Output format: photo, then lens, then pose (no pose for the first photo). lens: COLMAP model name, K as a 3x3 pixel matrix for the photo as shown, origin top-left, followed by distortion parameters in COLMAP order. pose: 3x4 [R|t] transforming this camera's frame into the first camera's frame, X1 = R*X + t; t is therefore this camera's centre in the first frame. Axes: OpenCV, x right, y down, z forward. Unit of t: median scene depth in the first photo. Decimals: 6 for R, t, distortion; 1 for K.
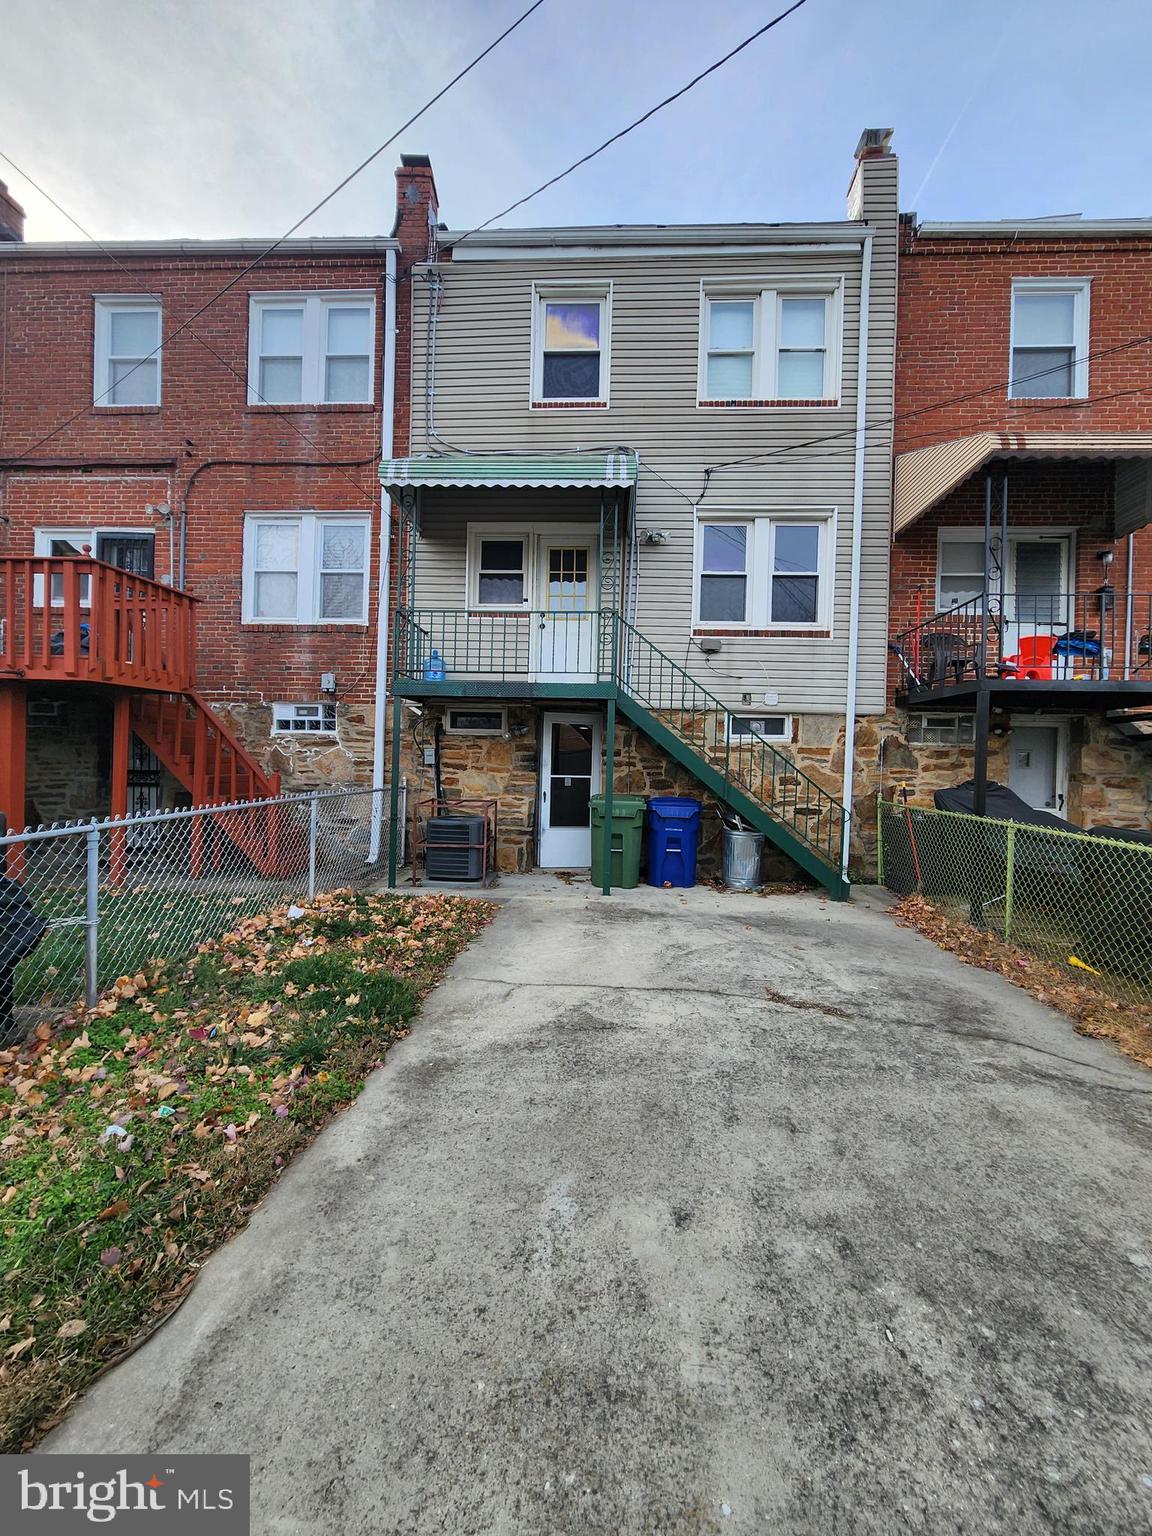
lens RADIAL K [[615.9, 0, 576.0], [0, 615.9, 765.0], [0, 0, 1]] dist [-0.001361, 0.000148]
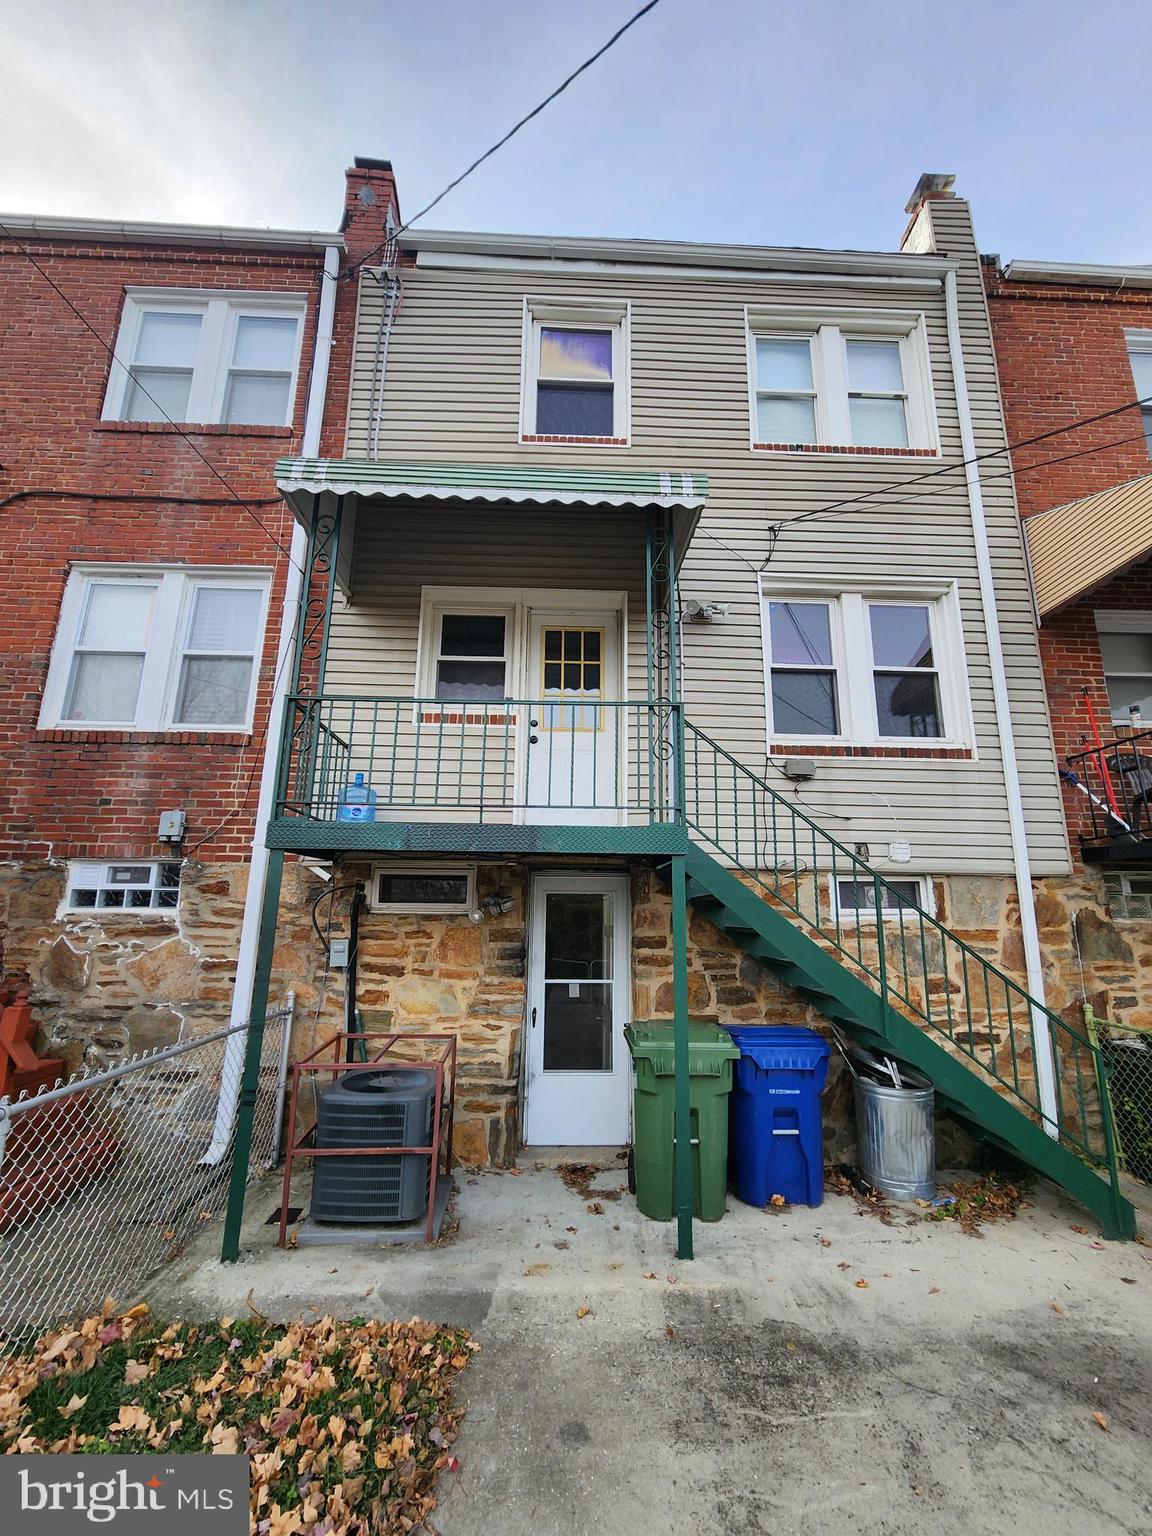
lens RADIAL K [[615.9, 0, 577.0], [0, 615.9, 778.4], [0, 0, 1]] dist [-0.001361, 0.000148]
pose [[0.995196, 0.008475, 0.097537, -0.074771], [0.012613, 0.976845, -0.213574, -0.048742], [-0.097088, 0.213779, 0.972046, 0.389769]]
